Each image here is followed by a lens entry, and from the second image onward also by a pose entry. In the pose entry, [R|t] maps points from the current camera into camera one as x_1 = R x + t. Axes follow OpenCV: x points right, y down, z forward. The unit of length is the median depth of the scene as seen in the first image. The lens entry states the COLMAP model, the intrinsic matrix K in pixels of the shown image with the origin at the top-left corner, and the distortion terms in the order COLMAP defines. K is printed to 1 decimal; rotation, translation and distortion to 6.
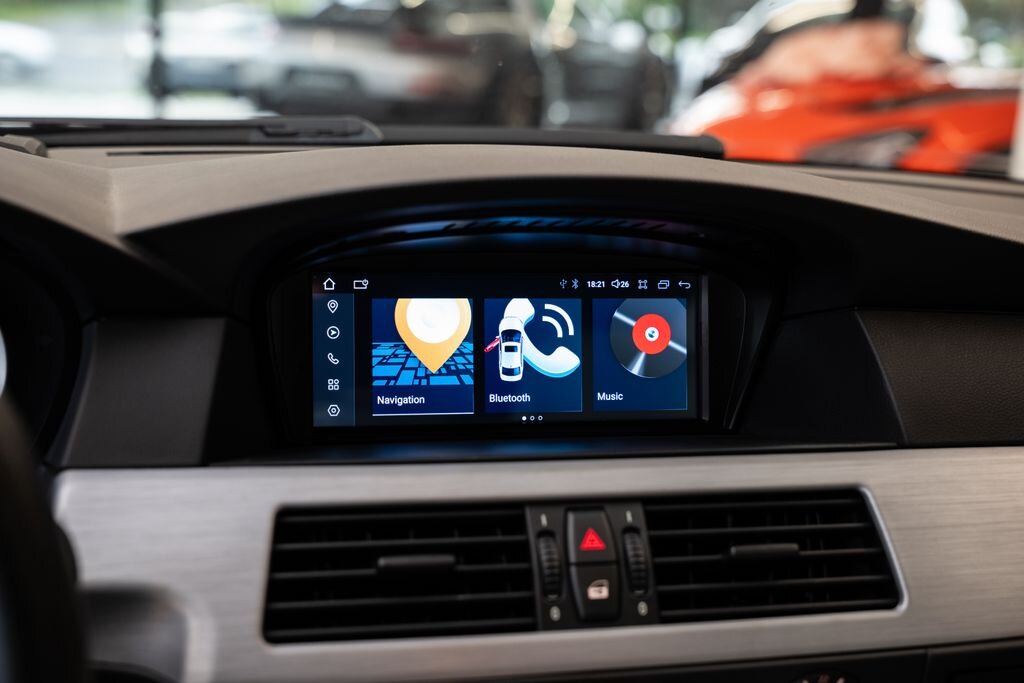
lens RADIAL K [[1384.9, 0, 516.8], [0, 1384.9, 341.7], [0, 0, 1]] dist [-0.026776, 0.000000]
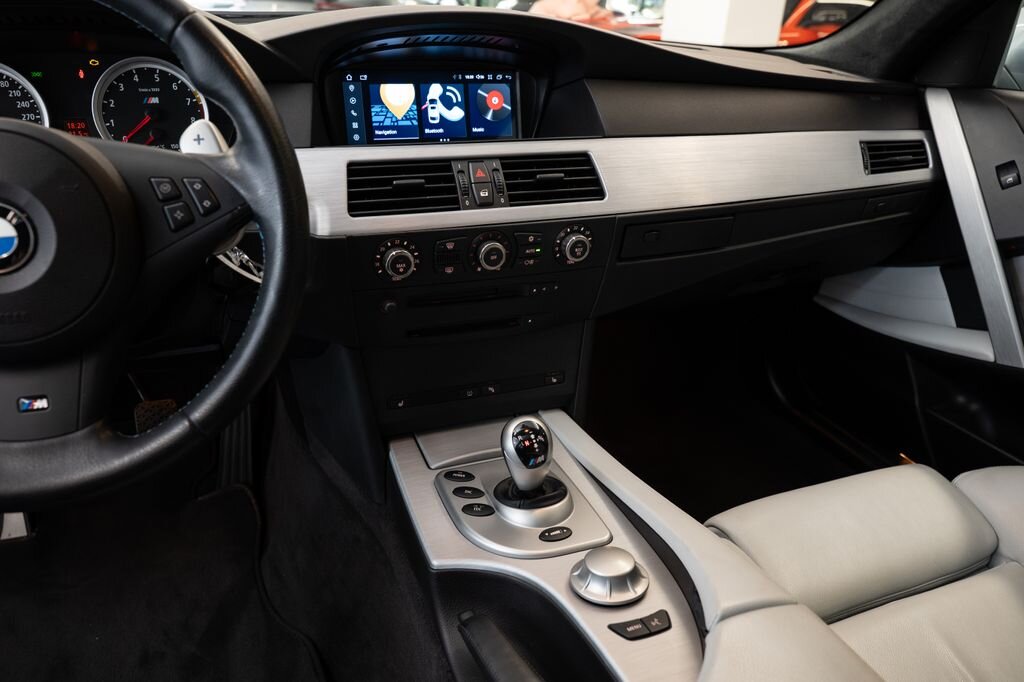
lens RADIAL K [[738.0, 0, 508.1], [0, 738.0, 359.8], [0, 0, 1]] dist [0.003456, -0.003947]
pose [[0.988250, -0.076589, 0.132270, -0.075510], [0.045023, 0.972868, 0.226939, 0.139078], [-0.146062, -0.218318, 0.964885, -0.259332]]
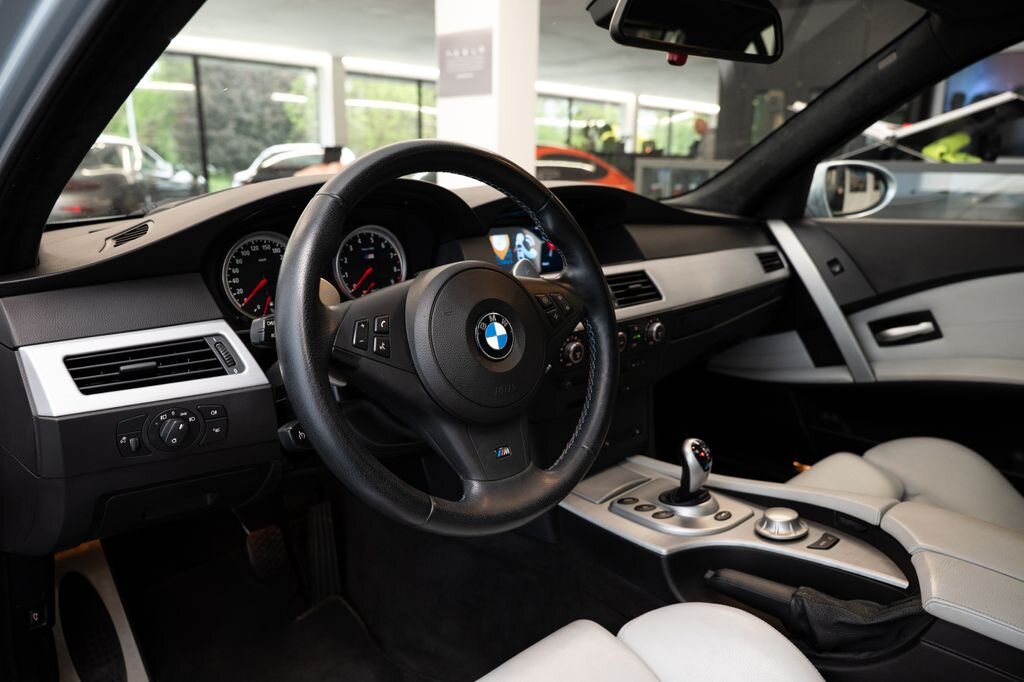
lens RADIAL K [[738.0, 0, 498.5], [0, 738.0, 371.3], [0, 0, 1]] dist [0.003456, -0.003947]
pose [[0.855210, -0.173203, 0.488484, -0.909622], [0.151560, 0.984884, 0.083869, 0.127323], [-0.495626, 0.002310, 0.868533, -0.399612]]
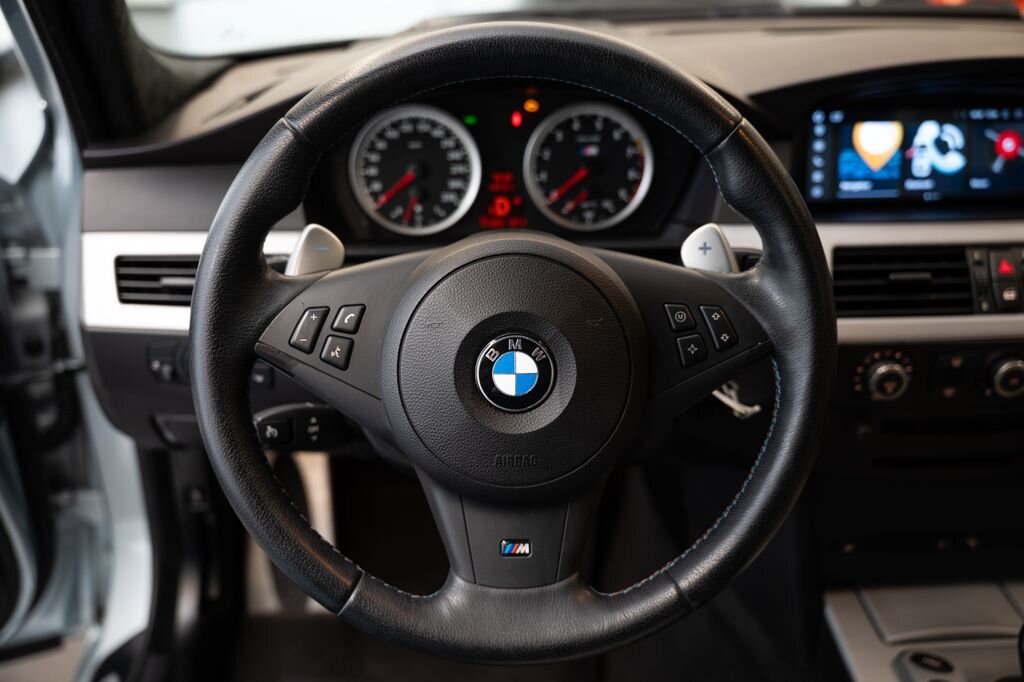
lens RADIAL K [[1039.8, 0, 514.6], [0, 1039.8, 340.8], [0, 0, 1]] dist [-0.013241, 0.000000]
pose [[0.986991, 0.023823, -0.159002, -0.294211], [0.008349, 0.980033, 0.198660, -0.028819], [0.160560, -0.197403, 0.967085, -0.347480]]
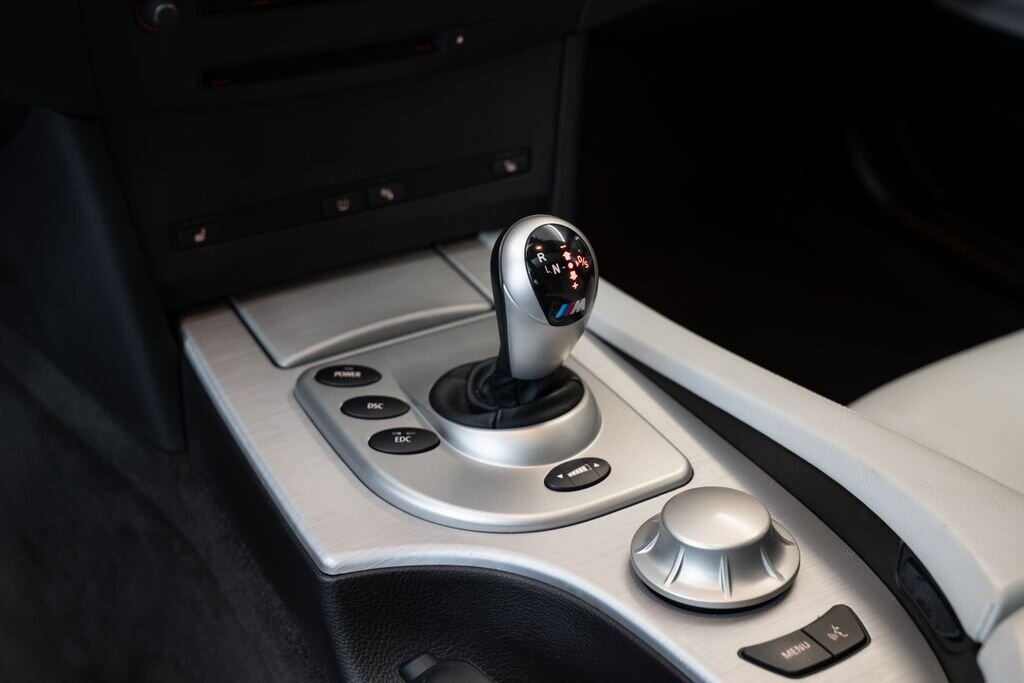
lens RADIAL K [[1279.7, 0, 487.7], [0, 1279.7, 322.3], [0, 0, 1]] dist [-0.010925, 0.000000]
pose [[0.951814, -0.174272, 0.252347, -0.139693], [0.082988, 0.938512, 0.335125, 0.224847], [-0.295234, -0.298035, 0.907751, -0.060390]]
